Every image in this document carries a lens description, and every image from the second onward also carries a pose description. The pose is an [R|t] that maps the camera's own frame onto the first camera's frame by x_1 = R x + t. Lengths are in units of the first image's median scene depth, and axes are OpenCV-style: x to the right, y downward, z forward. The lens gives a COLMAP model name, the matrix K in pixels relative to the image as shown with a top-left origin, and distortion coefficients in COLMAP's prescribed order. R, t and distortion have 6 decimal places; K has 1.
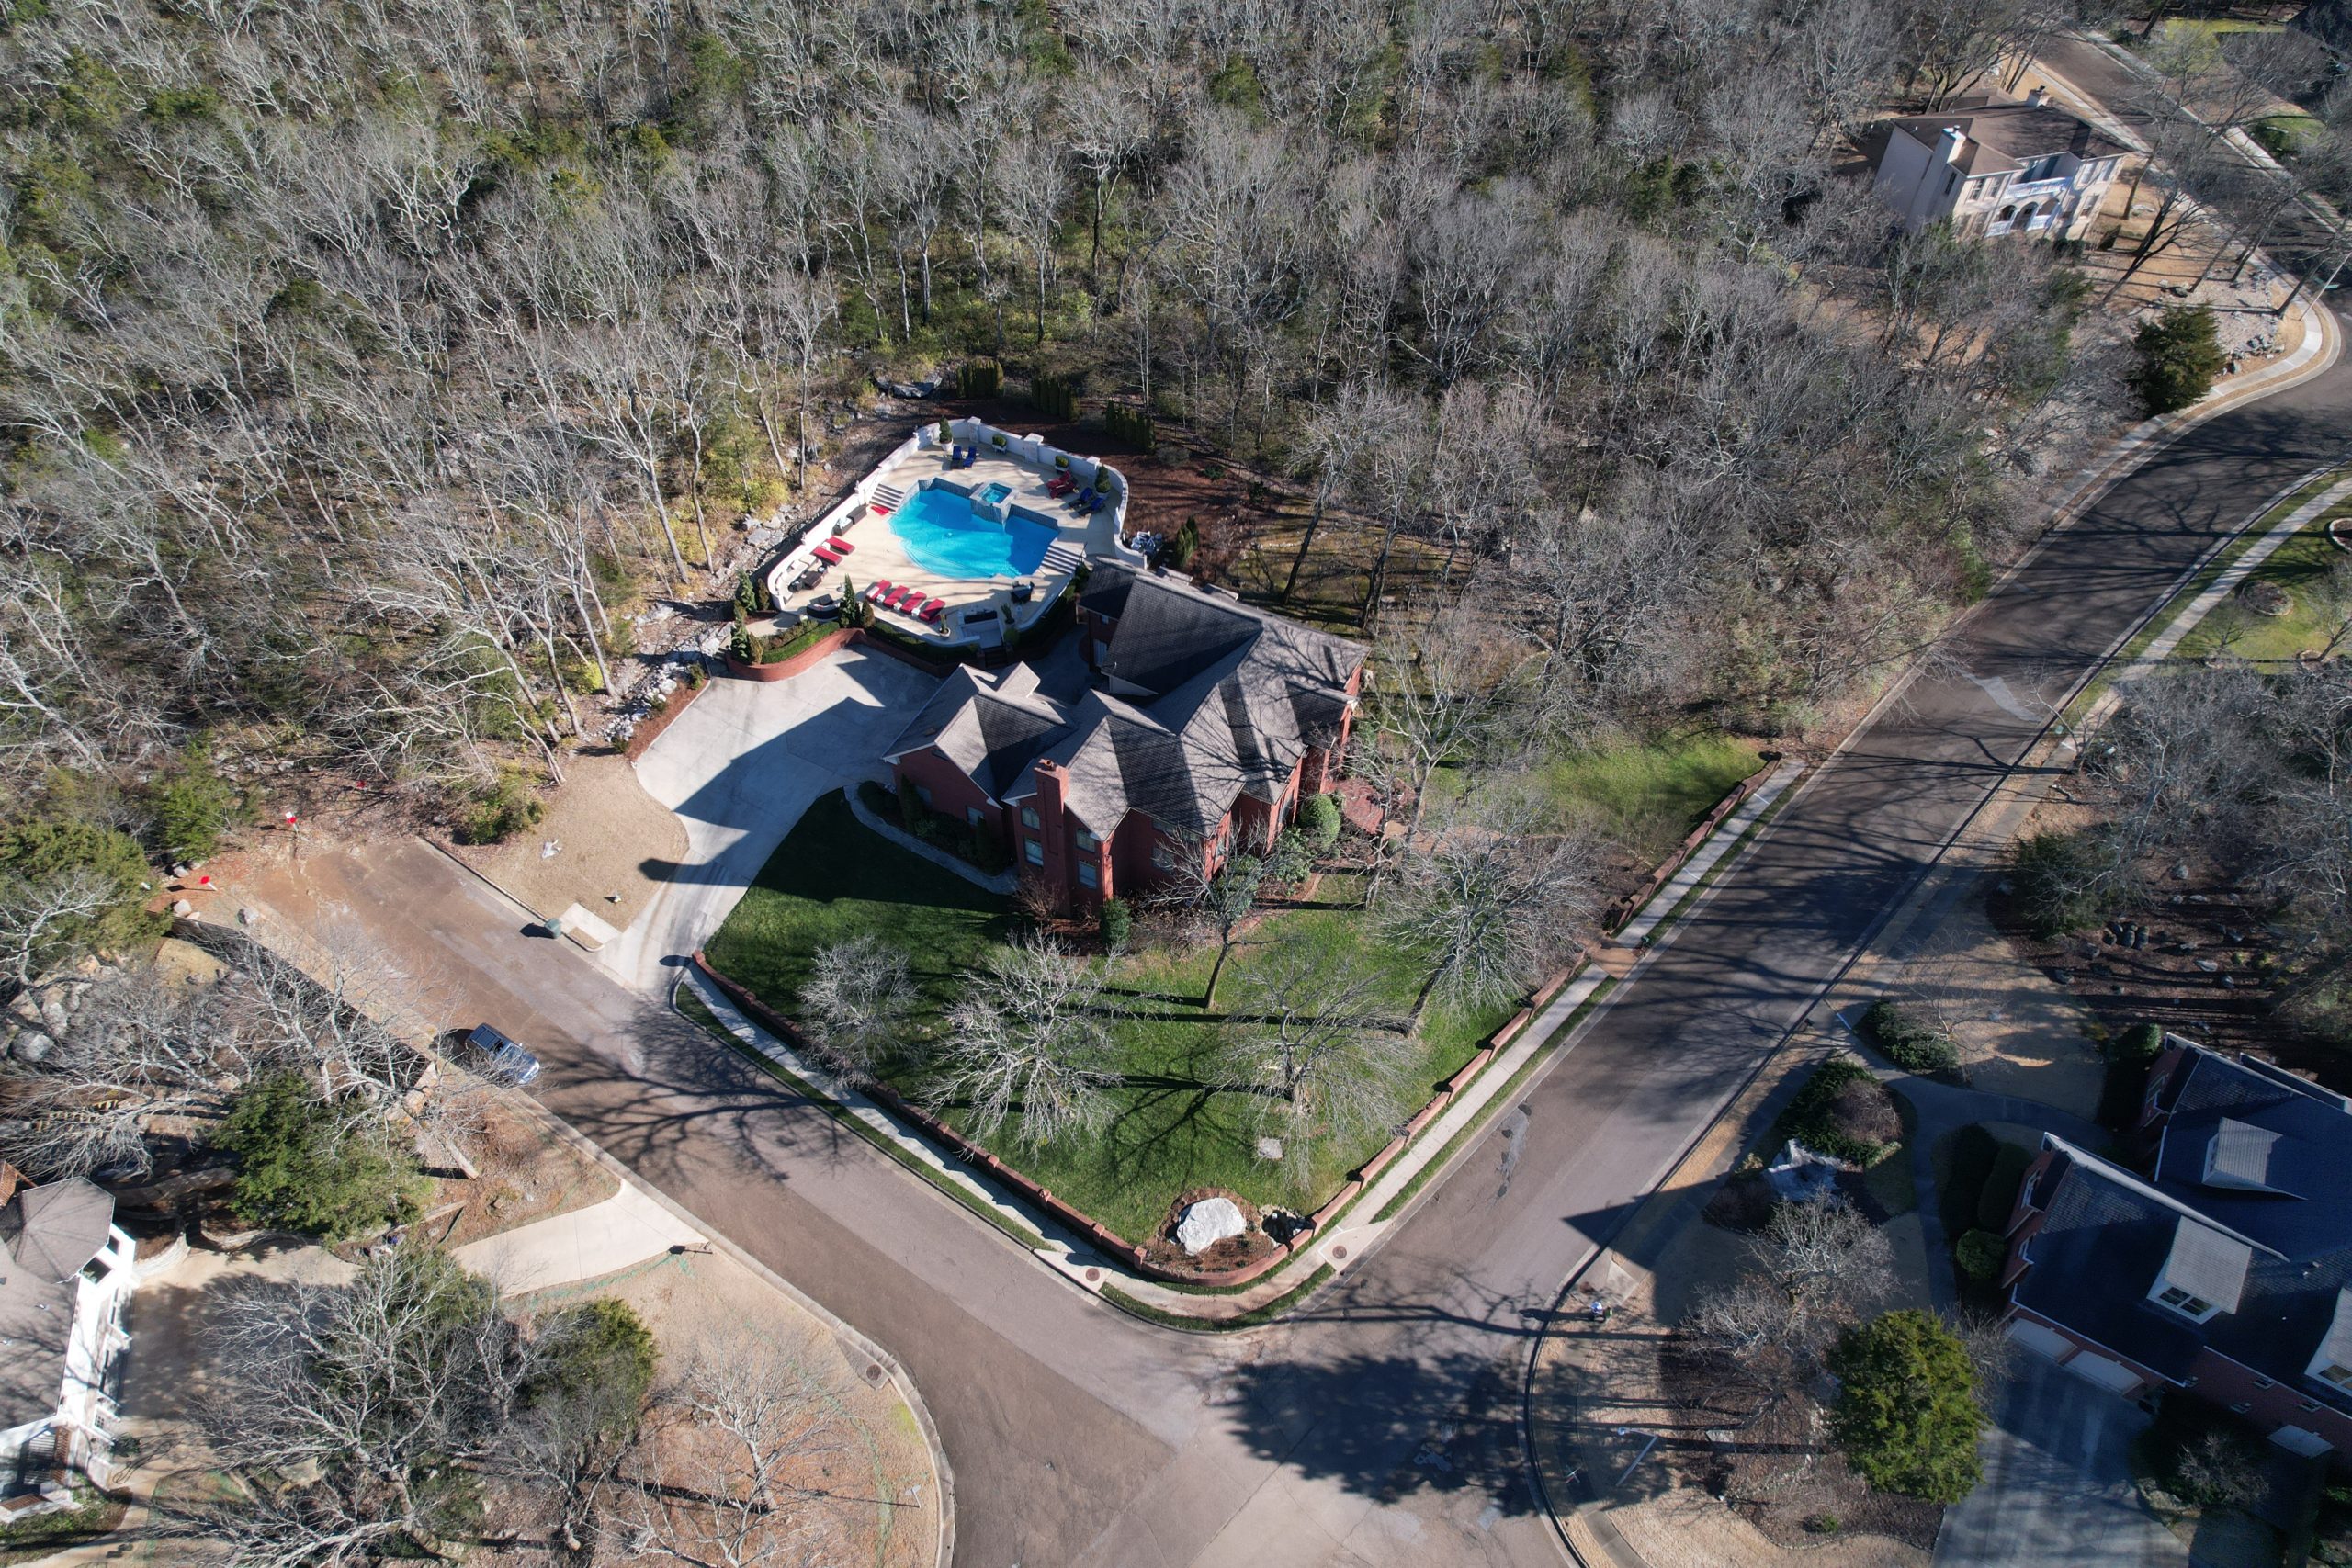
lens RADIAL K [[1500.7, 0, 1176.0], [0, 1500.7, 784.0], [0, 0, 1]] dist [-0.007545, -0.002432]
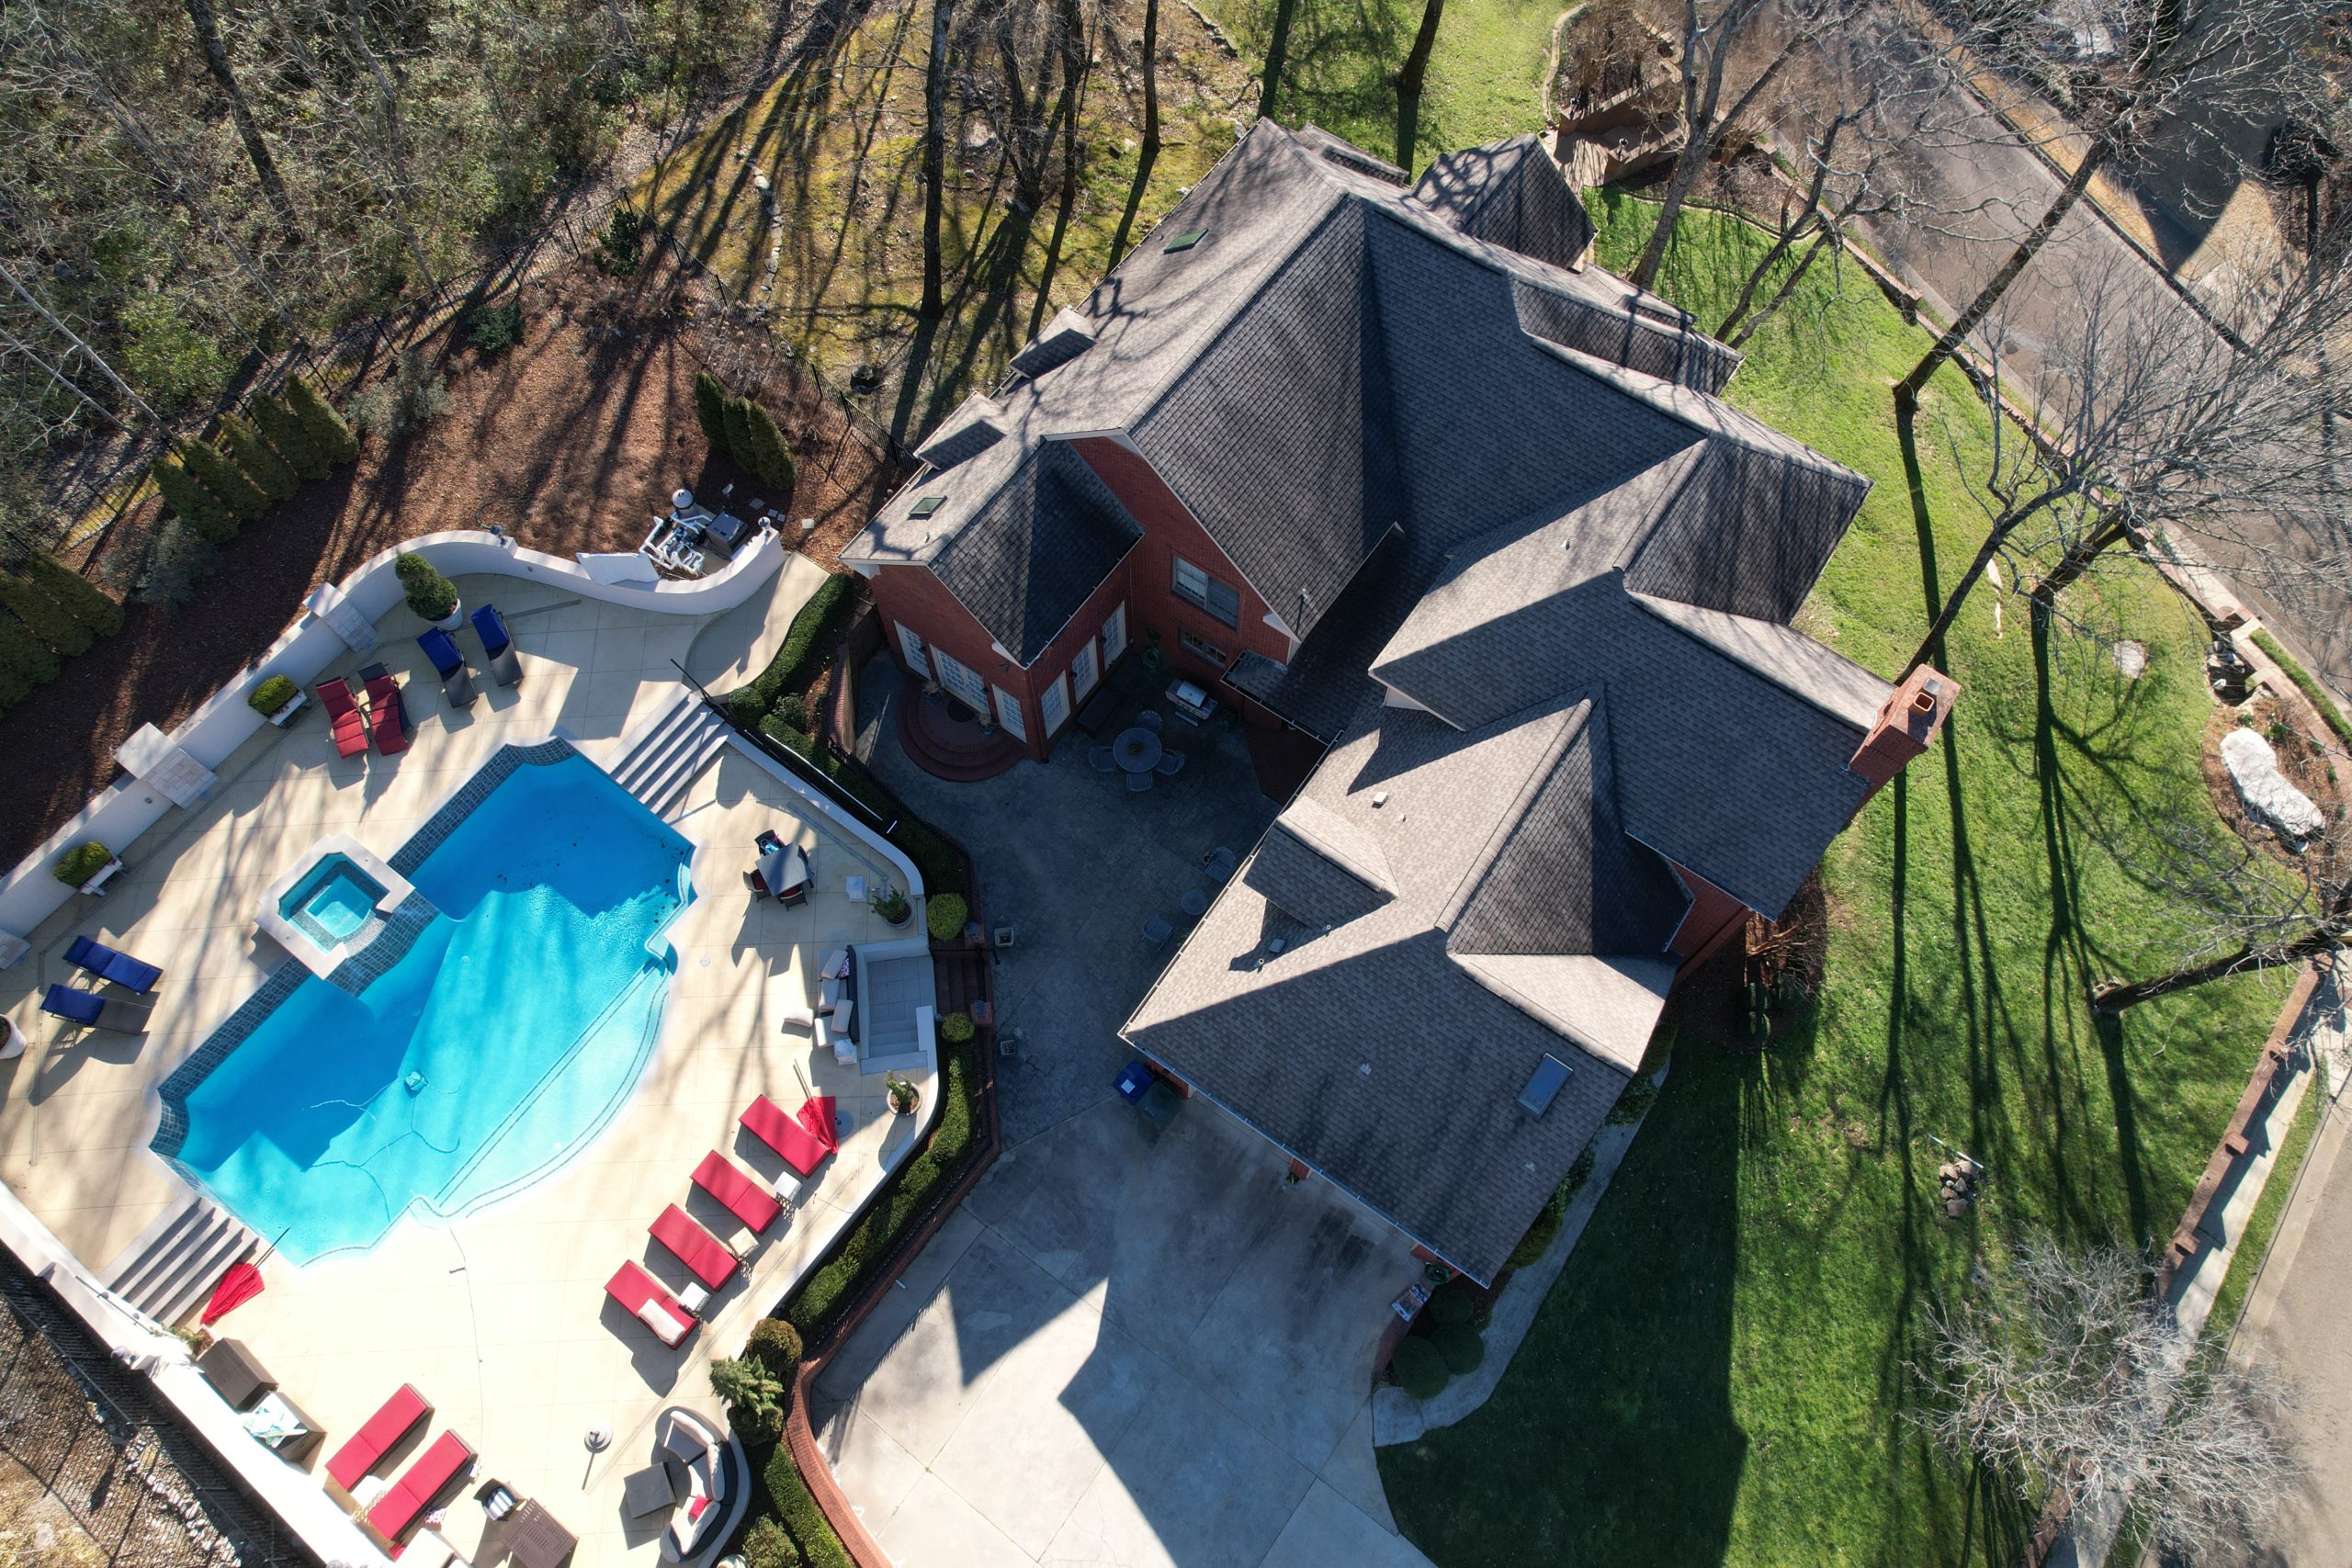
lens RADIAL K [[1500.7, 0, 1176.0], [0, 1500.7, 784.0], [0, 0, 1]] dist [-0.007545, -0.002432]
pose [[0.149409, -0.904451, 0.399557, -0.241802], [0.754942, 0.365307, 0.544623, -0.294130], [-0.638545, 0.220271, 0.737388, 0.796086]]
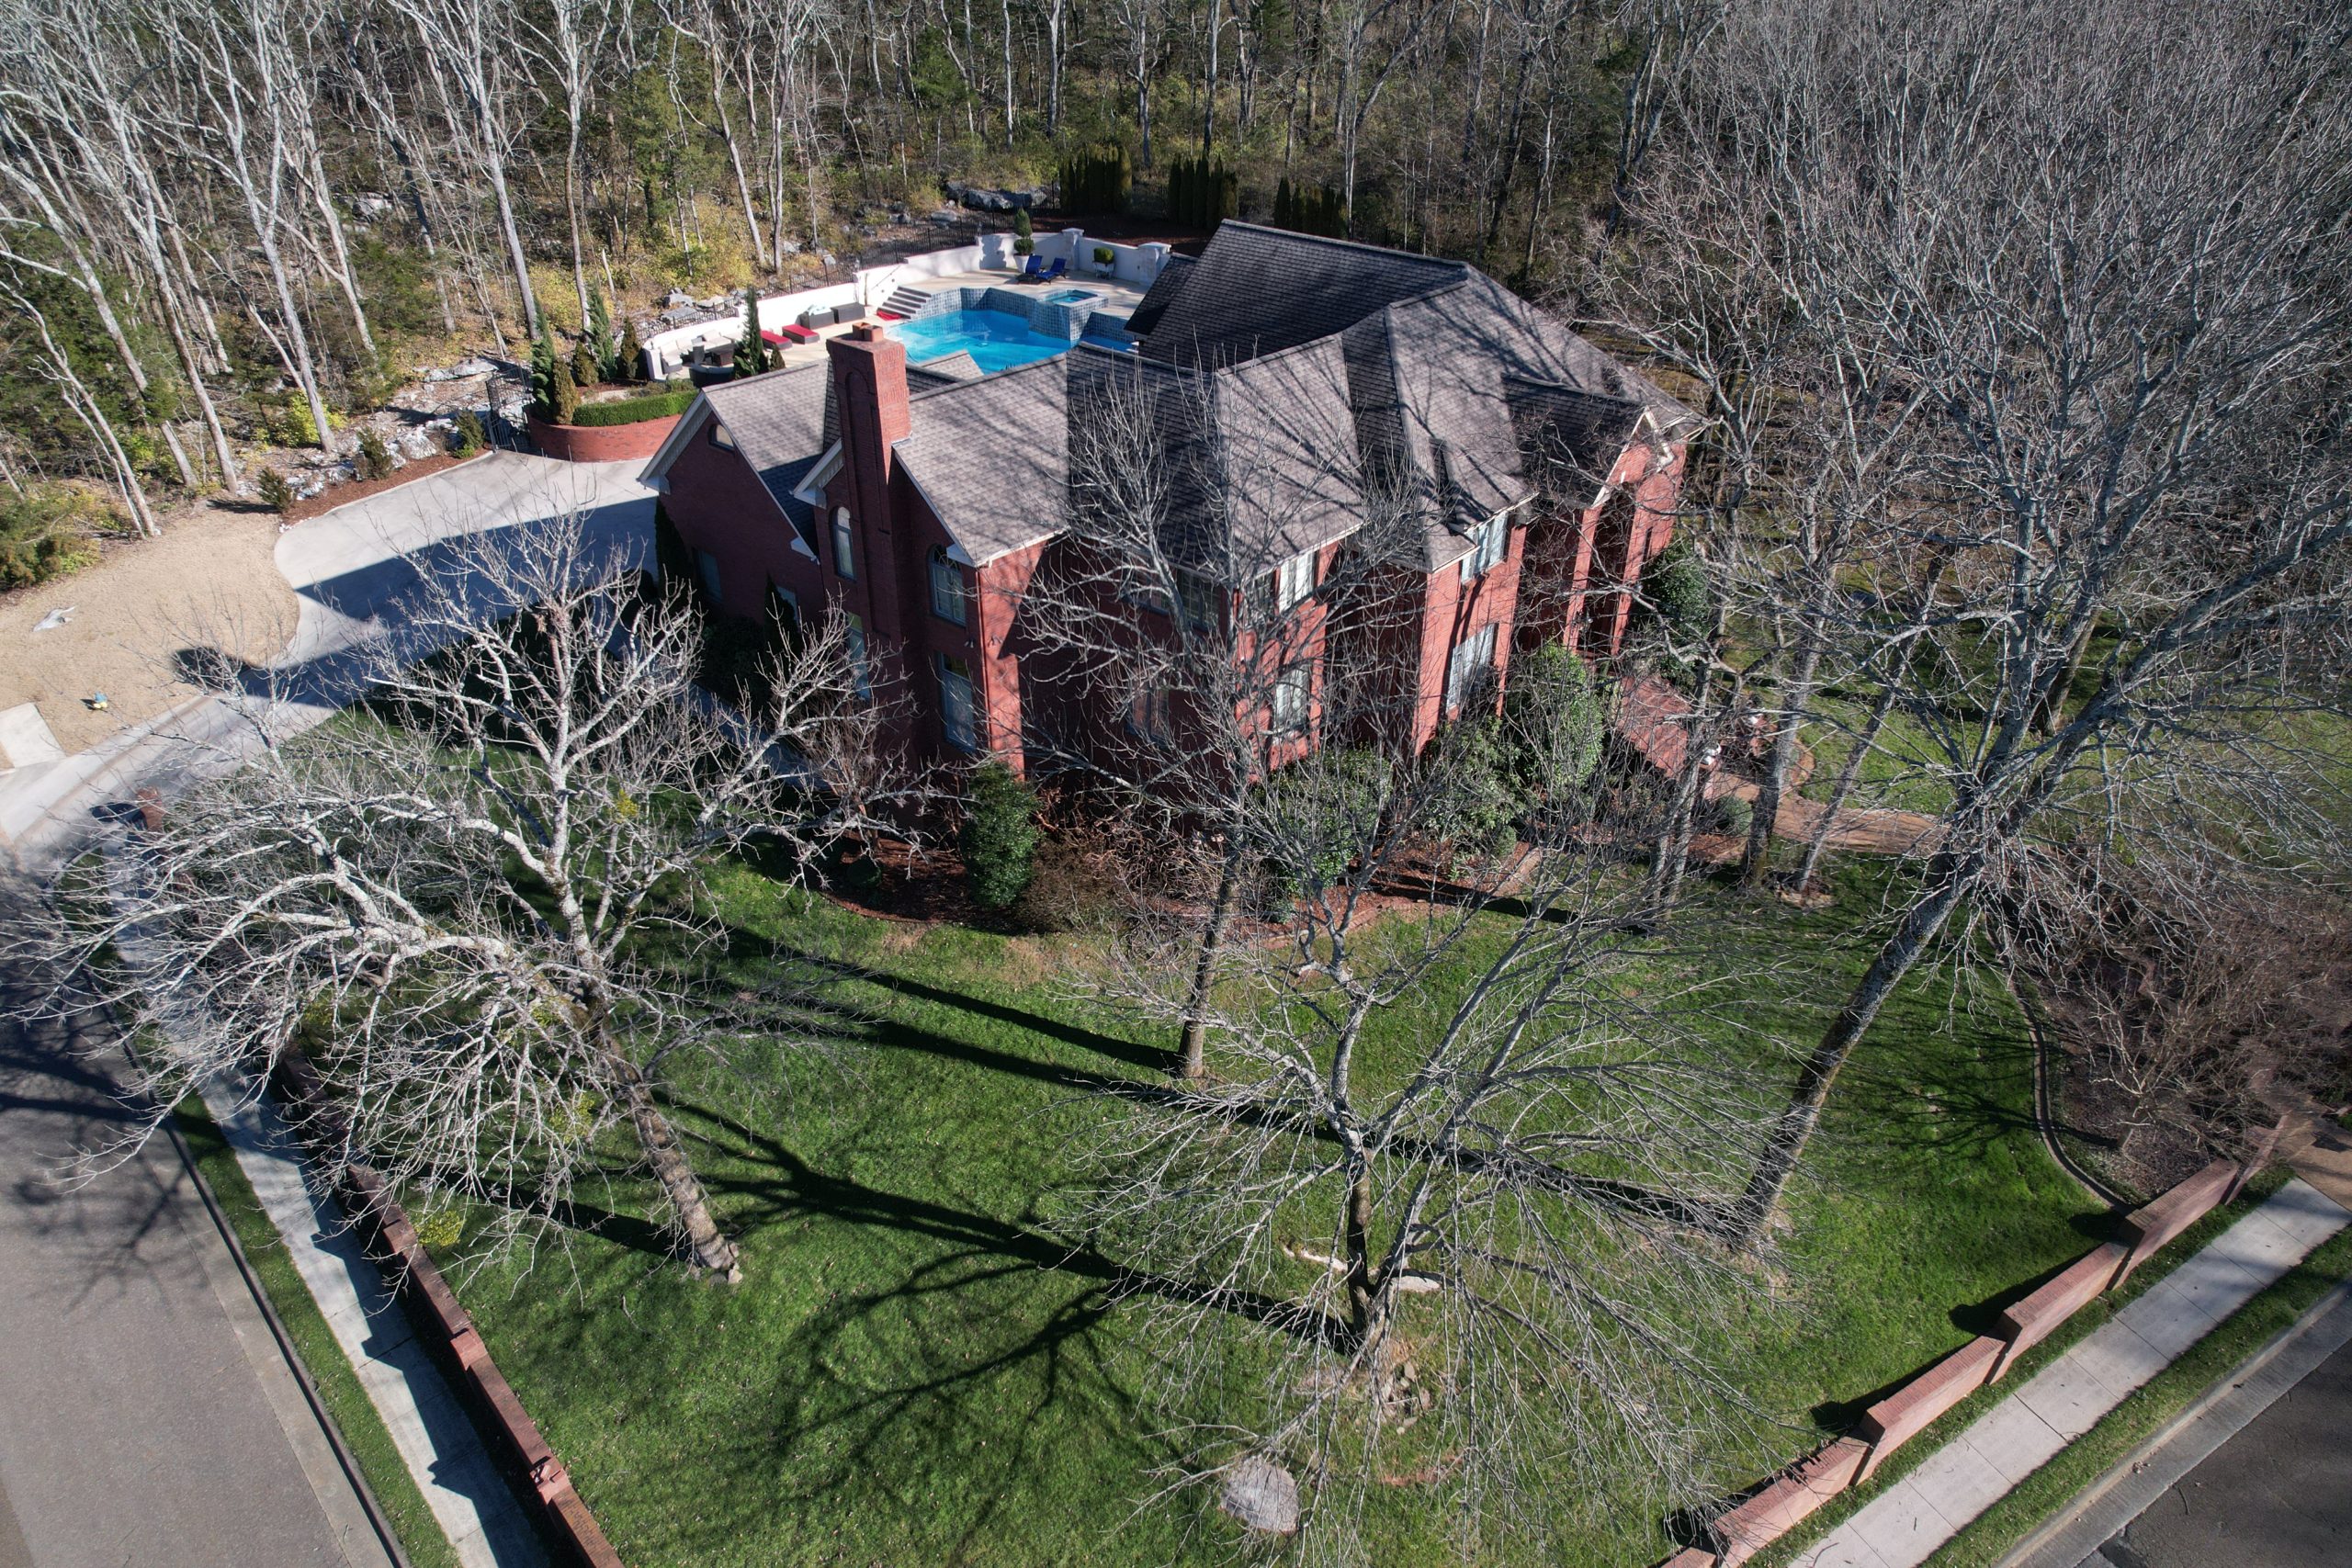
lens RADIAL K [[1500.7, 0, 1176.0], [0, 1500.7, 784.0], [0, 0, 1]] dist [-0.007545, -0.002432]
pose [[0.969878, 0.124296, -0.209494, 0.086984], [-0.179529, 0.946013, -0.269868, 0.178152], [0.164640, 0.299349, 0.939832, 0.615566]]
